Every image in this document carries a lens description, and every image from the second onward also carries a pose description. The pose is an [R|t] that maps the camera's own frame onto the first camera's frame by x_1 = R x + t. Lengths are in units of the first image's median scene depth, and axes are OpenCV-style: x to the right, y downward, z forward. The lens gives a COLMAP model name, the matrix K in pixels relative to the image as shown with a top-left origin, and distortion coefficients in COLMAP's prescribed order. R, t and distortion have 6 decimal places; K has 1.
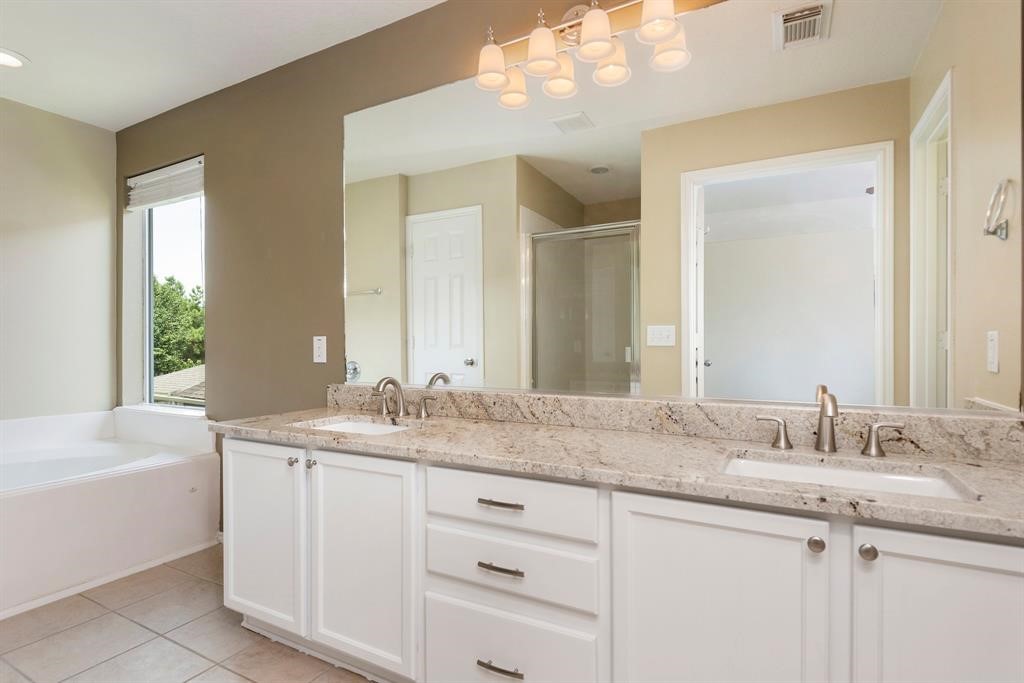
lens RADIAL K [[509.6, 0, 511.1], [0, 509.6, 344.8], [0, 0, 1]] dist [-0.000220, -0.002333]
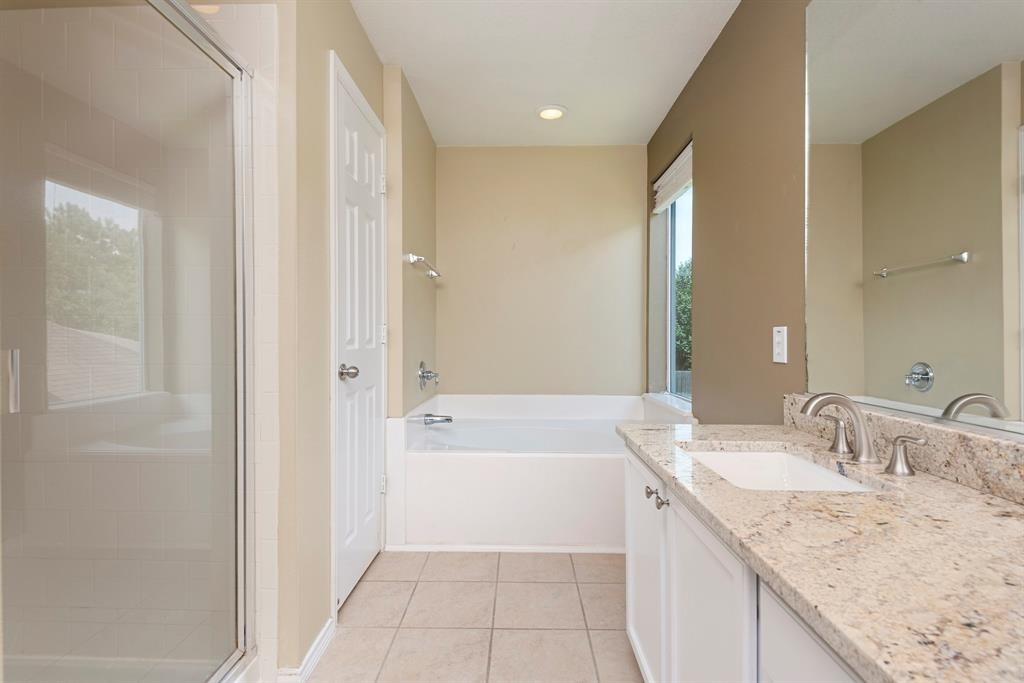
lens RADIAL K [[509.6, 0, 510.8], [0, 509.6, 336.2], [0, 0, 1]] dist [-0.000220, -0.002333]
pose [[0.459530, 0.004780, -0.888149, 0.103282], [-0.008160, 0.999966, 0.001160, -0.000974], [0.888125, 0.006714, 0.459554, 0.333027]]
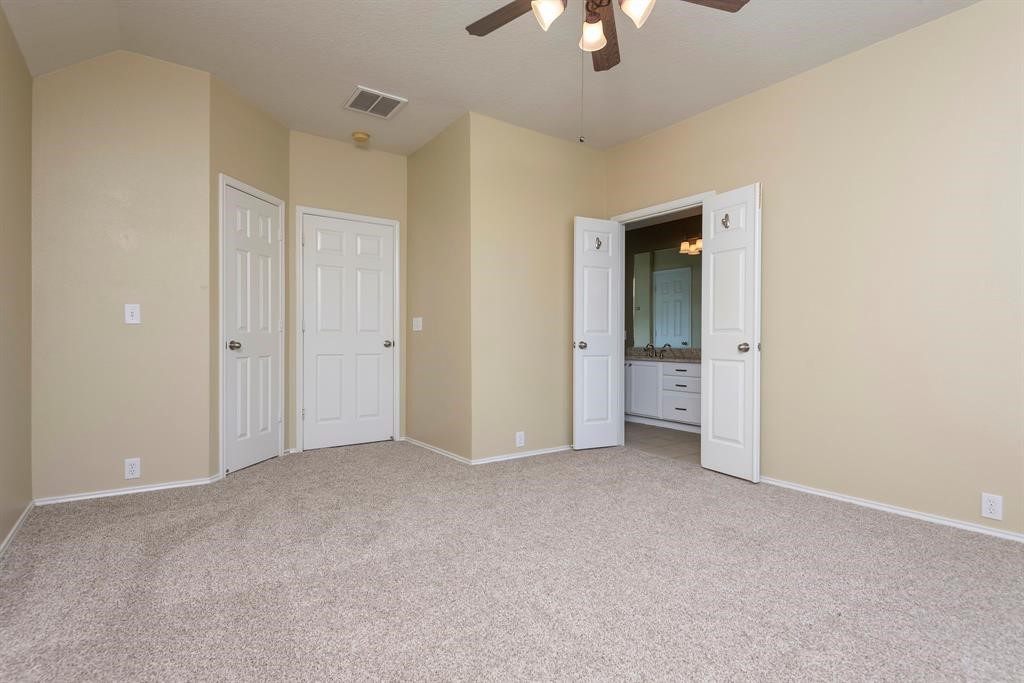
lens RADIAL K [[509.6, 0, 509.8], [0, 509.6, 343.4], [0, 0, 1]] dist [-0.000220, -0.002333]
pose [[0.900541, 0.015808, -0.434483, 0.295660], [-0.012163, 0.999864, 0.011168, 0.033705], [0.434600, -0.004773, 0.900611, -1.896666]]
